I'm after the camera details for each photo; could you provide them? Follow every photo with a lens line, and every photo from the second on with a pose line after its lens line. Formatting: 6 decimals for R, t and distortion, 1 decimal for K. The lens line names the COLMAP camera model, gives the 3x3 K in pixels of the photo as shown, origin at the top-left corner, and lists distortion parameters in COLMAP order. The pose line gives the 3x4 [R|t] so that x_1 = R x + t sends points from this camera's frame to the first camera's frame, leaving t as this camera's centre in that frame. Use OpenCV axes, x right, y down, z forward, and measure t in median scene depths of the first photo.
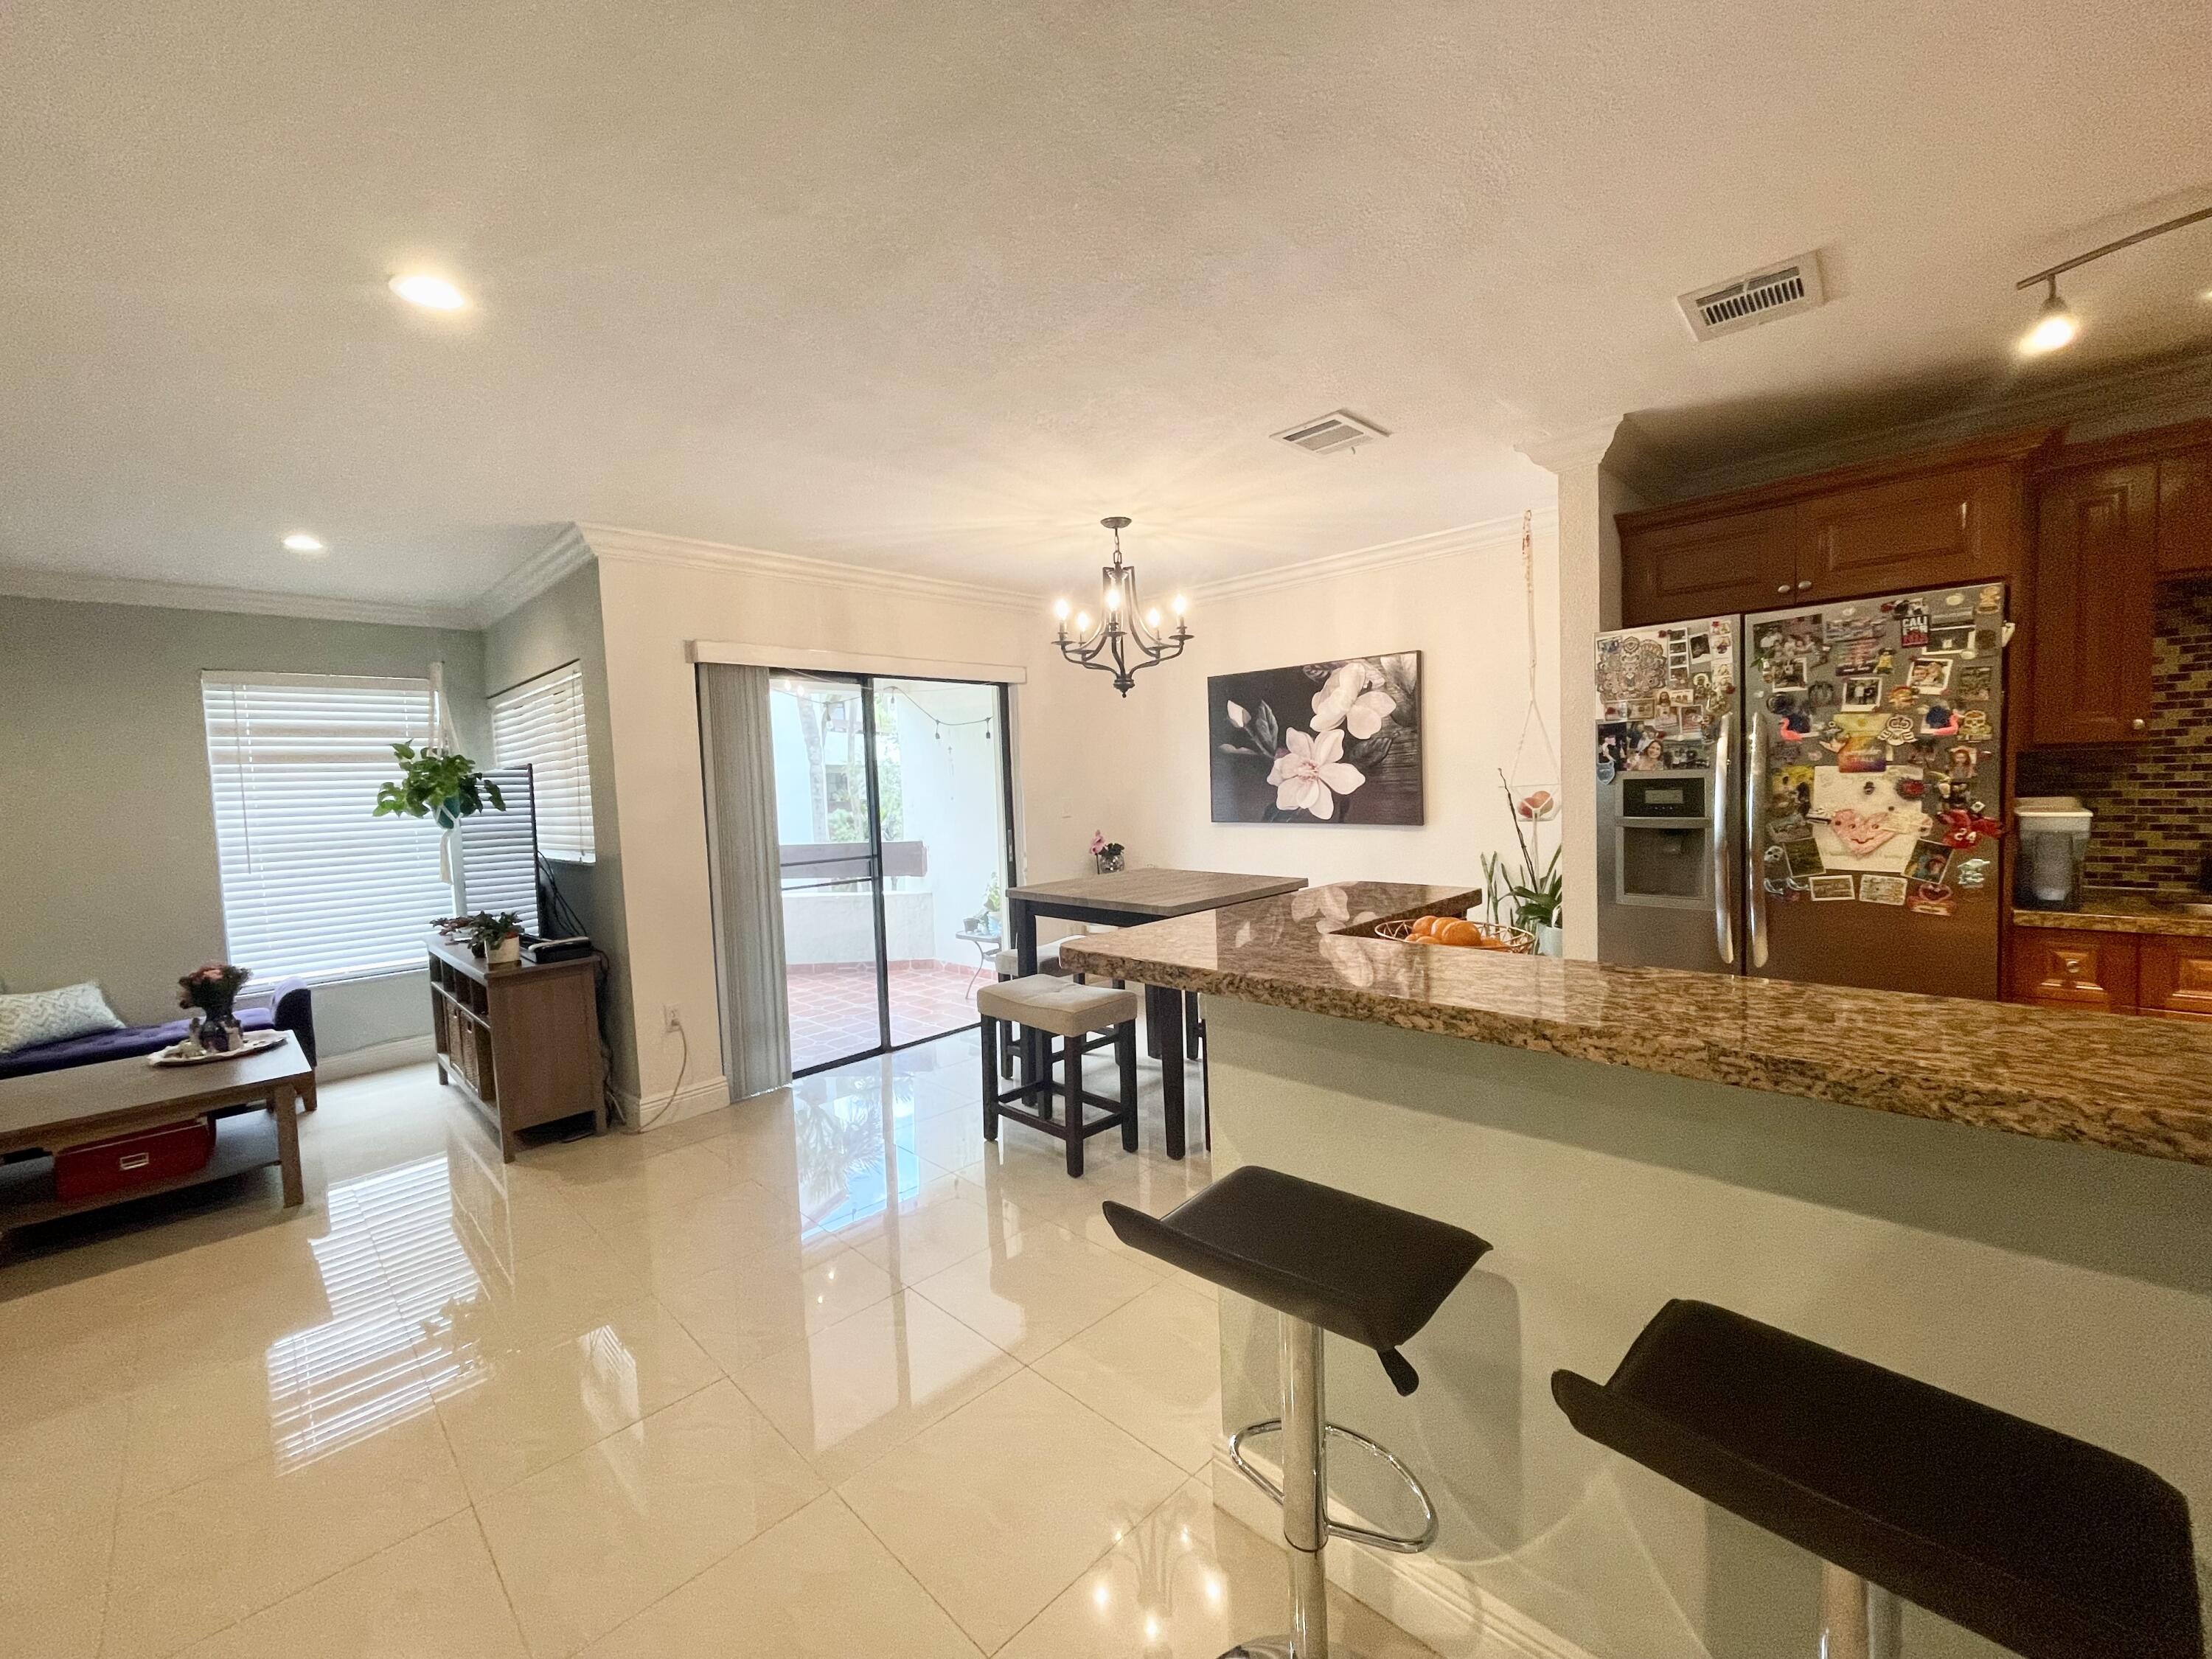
lens RADIAL K [[894.7, 0, 1098.8], [0, 894.7, 822.7], [0, 0, 1]] dist [-0.011804, 0.004923]
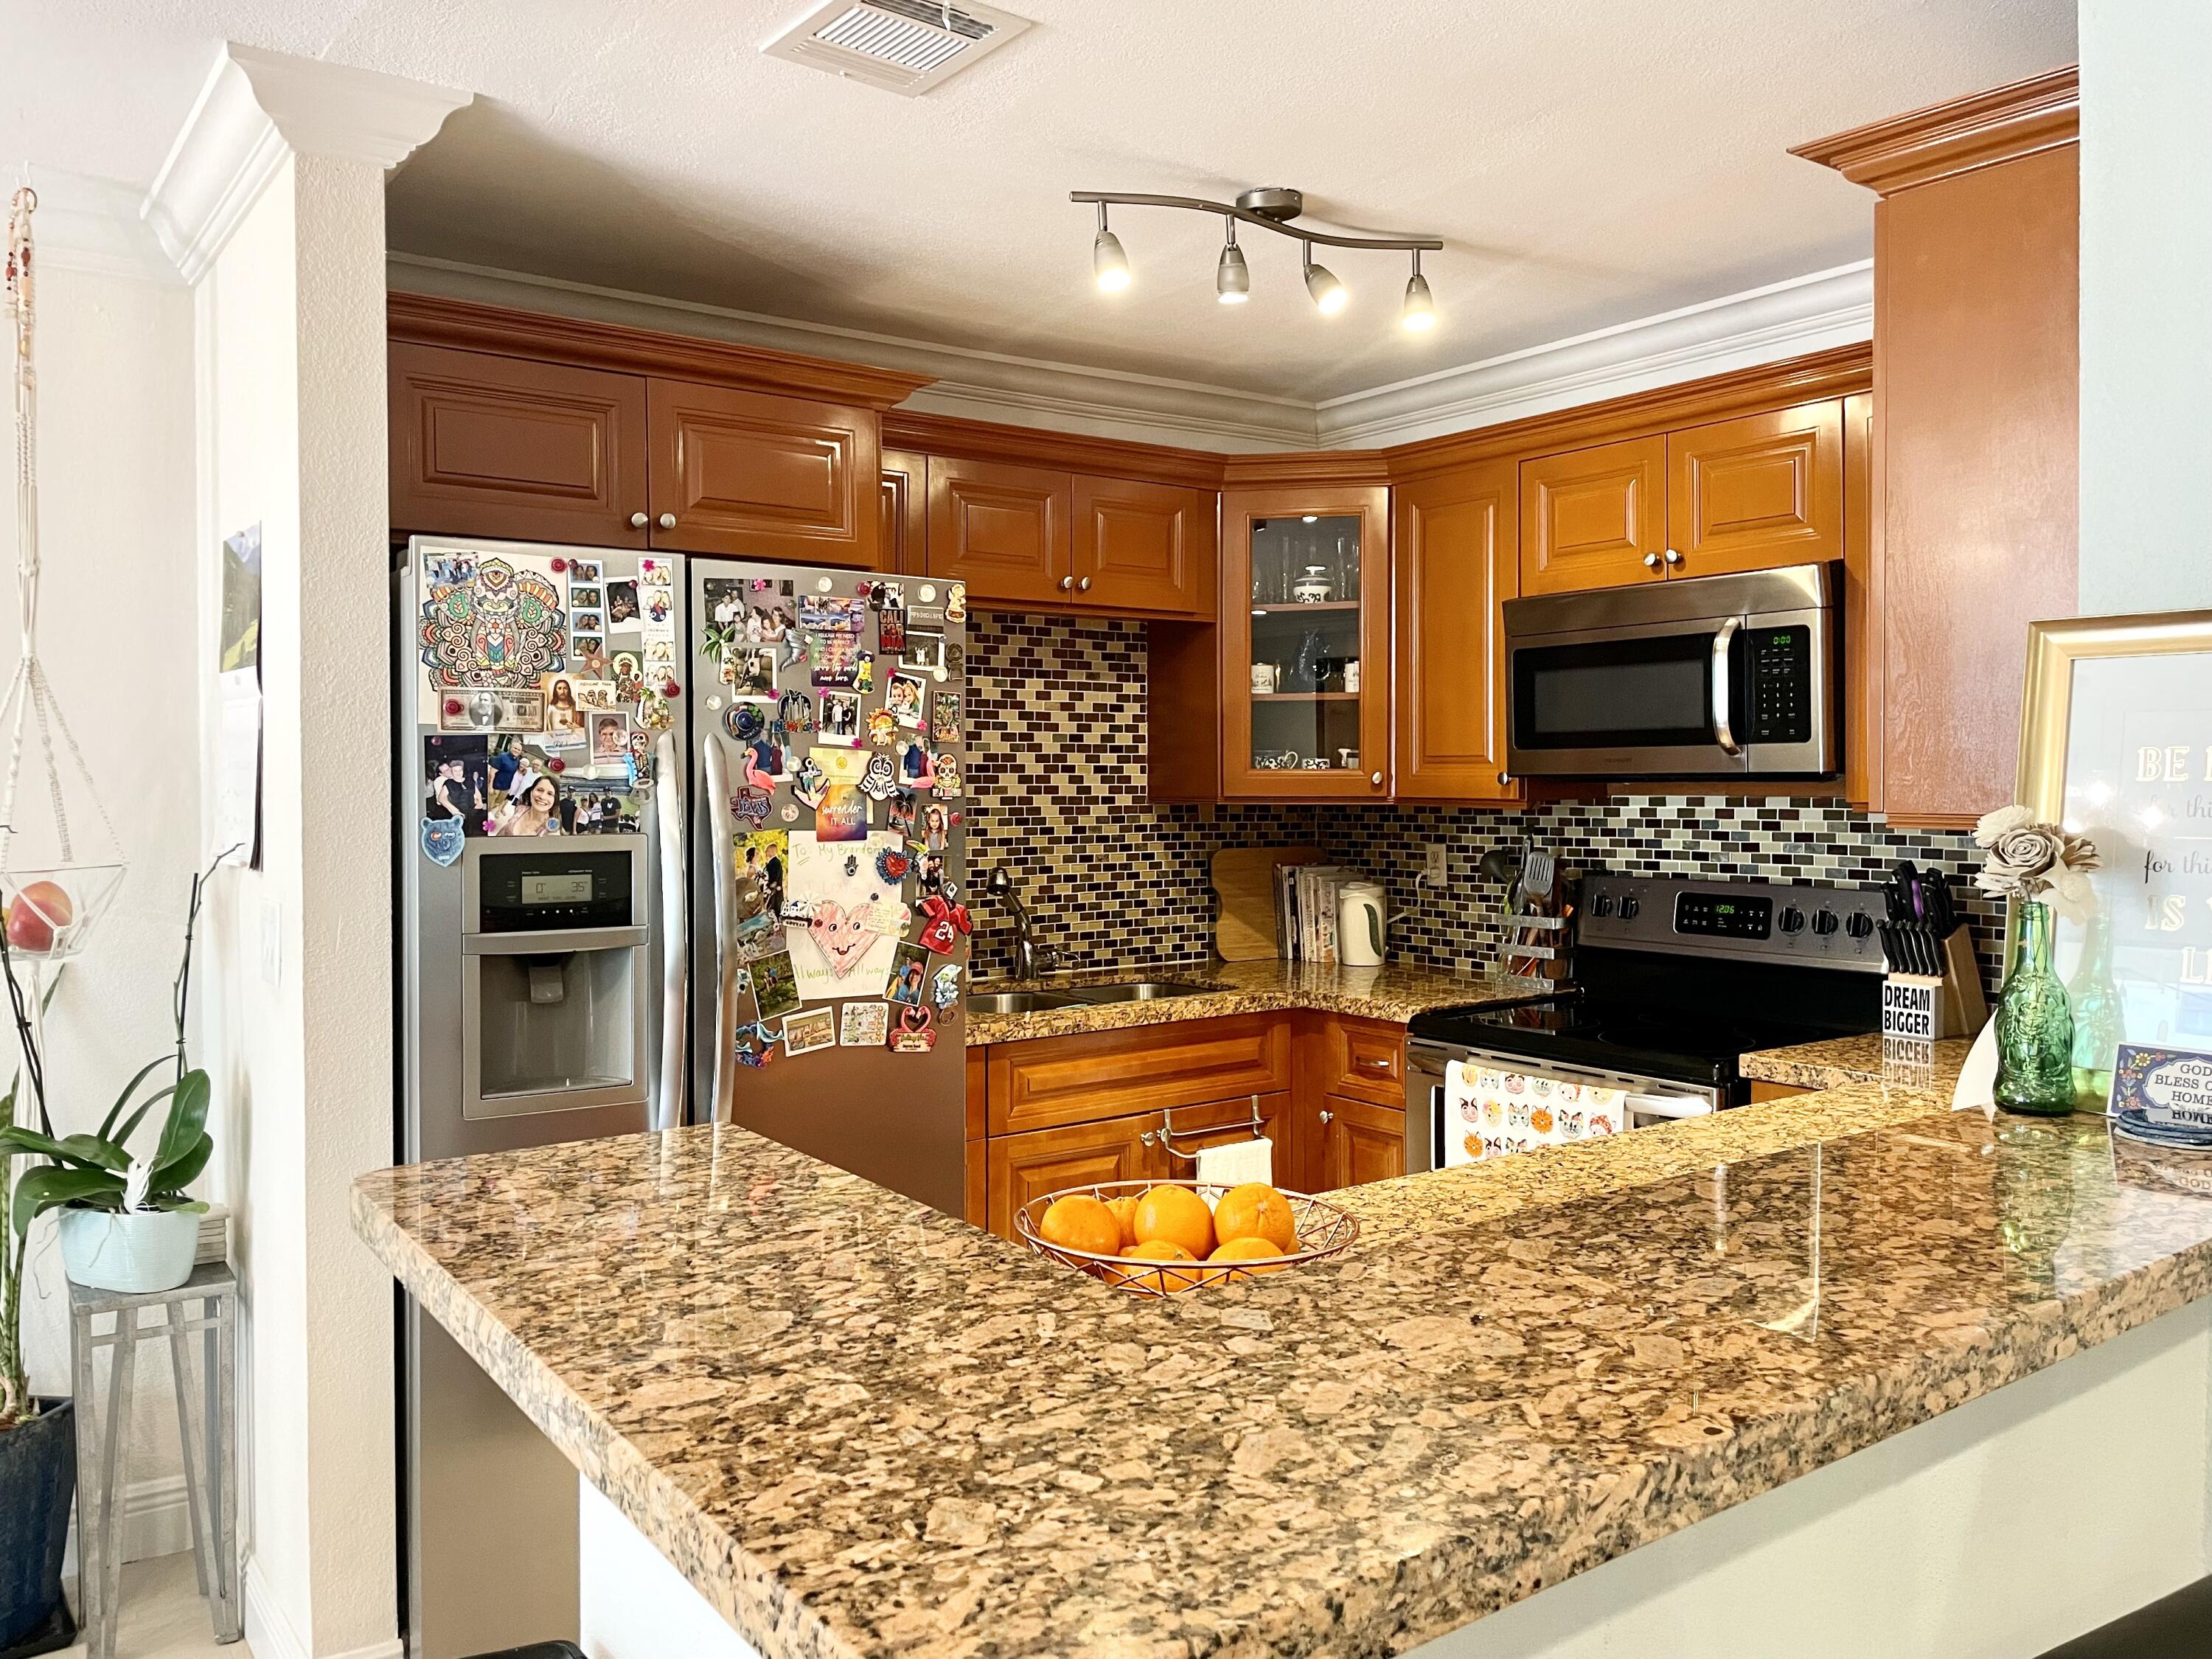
lens RADIAL K [[1676.9, 0, 1113.9], [0, 1676.9, 806.7], [0, 0, 1]] dist [0.093809, -0.131319]
pose [[0.163393, 0.021141, 0.986334, -0.182819], [0.047784, 0.998427, -0.029315, -0.023351], [-0.985403, 0.051921, 0.162126, 0.388343]]
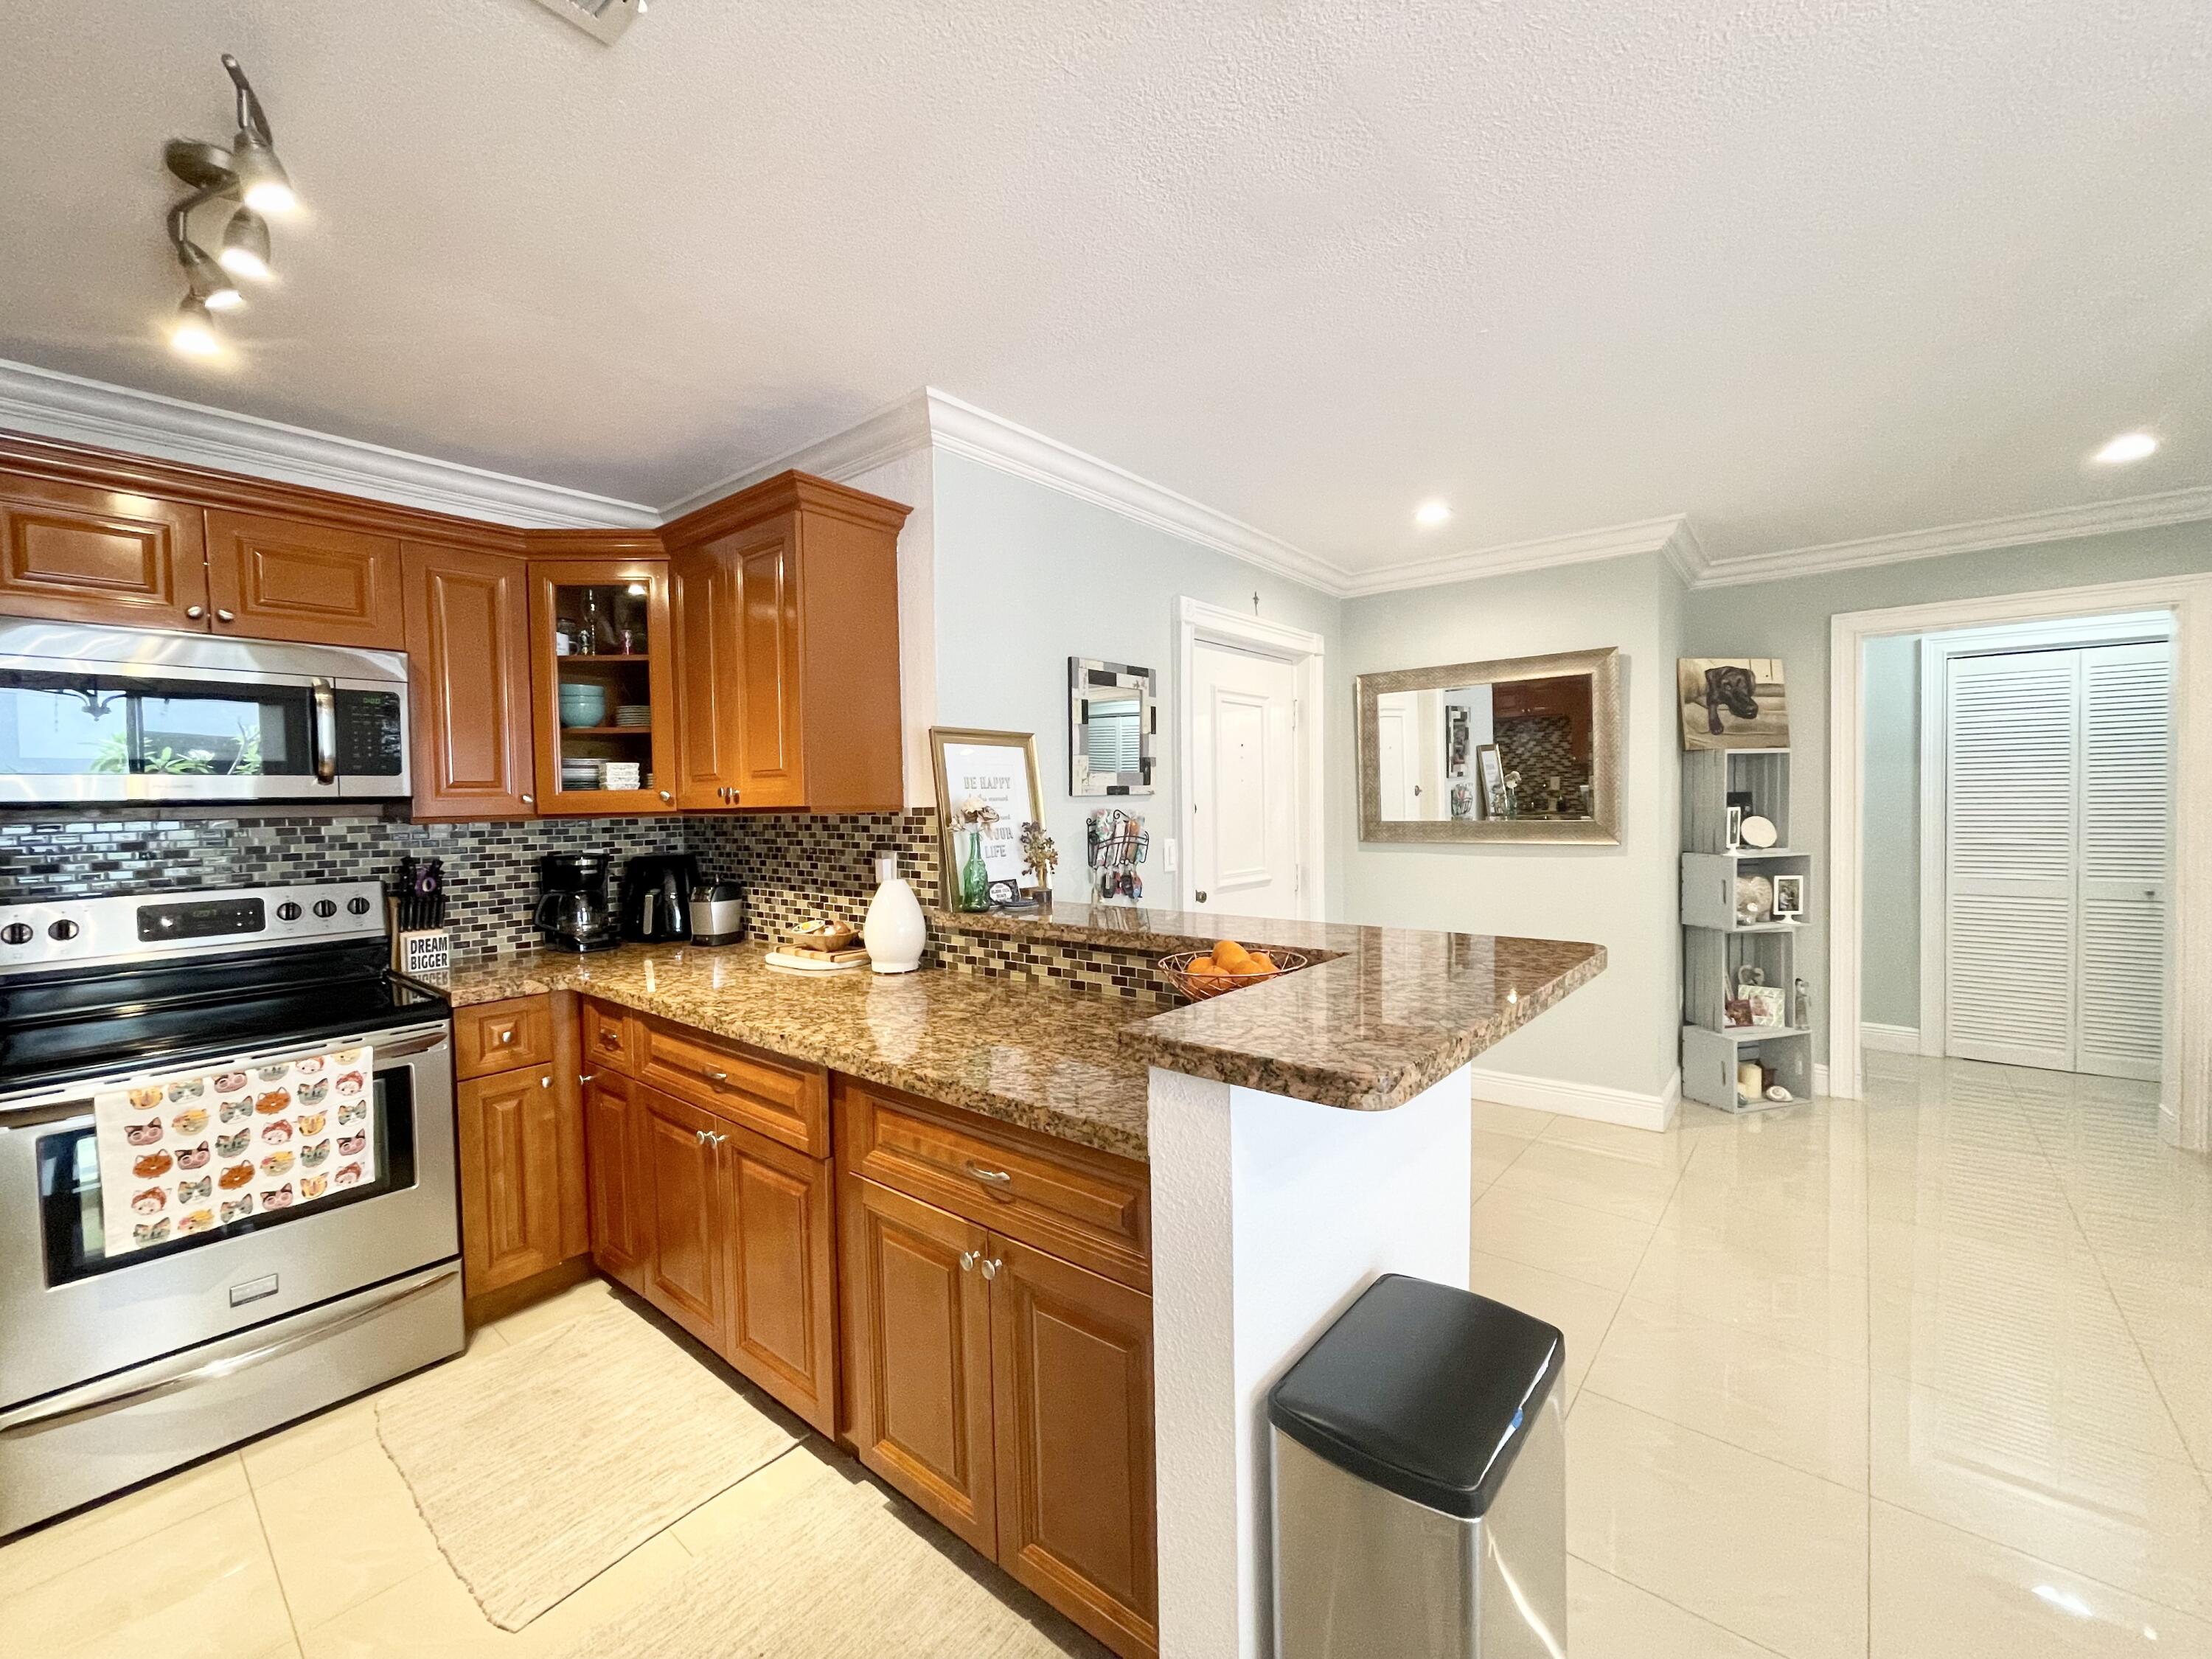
lens RADIAL K [[892.4, 0, 1106.2], [0, 892.4, 826.4], [0, 0, 1]] dist [-0.000850, -0.000108]
pose [[-0.994480, 0.062945, -0.083954, 0.265992], [0.055891, 0.994908, 0.083875, -0.052812], [0.088806, 0.078719, -0.992933, 0.862060]]
